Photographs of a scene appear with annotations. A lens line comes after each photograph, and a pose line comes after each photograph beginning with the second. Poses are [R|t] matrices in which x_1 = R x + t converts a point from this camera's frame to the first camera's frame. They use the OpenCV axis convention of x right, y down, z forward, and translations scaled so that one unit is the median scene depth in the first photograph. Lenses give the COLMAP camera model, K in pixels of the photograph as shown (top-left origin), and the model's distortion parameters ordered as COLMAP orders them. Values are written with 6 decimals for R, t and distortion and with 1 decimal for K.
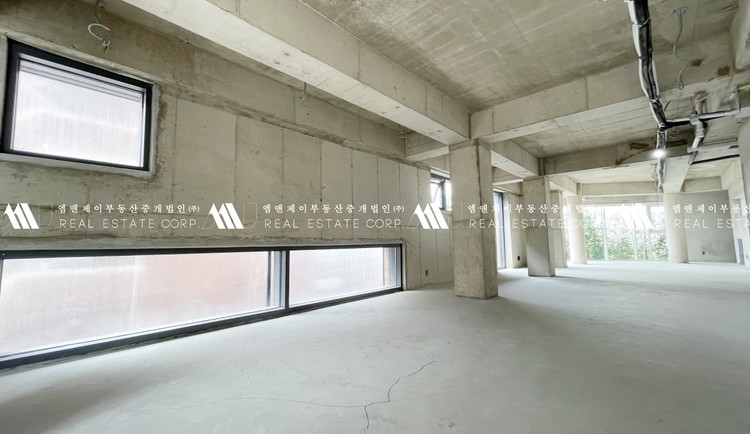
lens RADIAL K [[306.6, 0, 375.2], [0, 306.6, 217.8], [0, 0, 1]] dist [-0.000758, -0.000472]
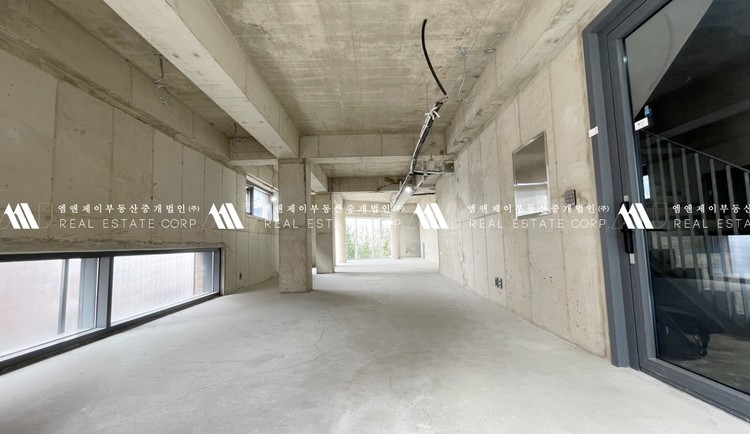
lens RADIAL K [[306.6, 0, 380.7], [0, 306.6, 219.9], [0, 0, 1]] dist [-0.000758, -0.000472]
pose [[0.723061, 0.048238, 0.689098, -0.293884], [-0.040792, 0.998800, -0.027115, 0.001160], [-0.689579, -0.008504, 0.724161, -0.077717]]
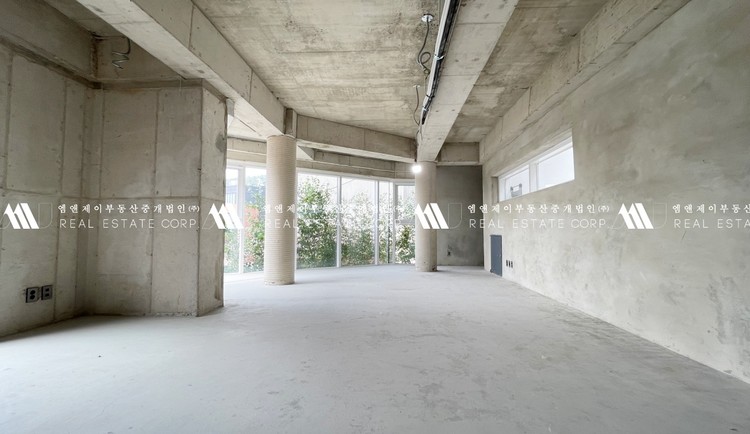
lens RADIAL K [[306.6, 0, 376.1], [0, 306.6, 218.0], [0, 0, 1]] dist [-0.000758, -0.000472]
pose [[0.771233, 0.045507, 0.634925, 1.505692], [-0.067511, 0.997663, 0.010499, 0.113212], [-0.632963, -0.050962, 0.772503, 1.746045]]
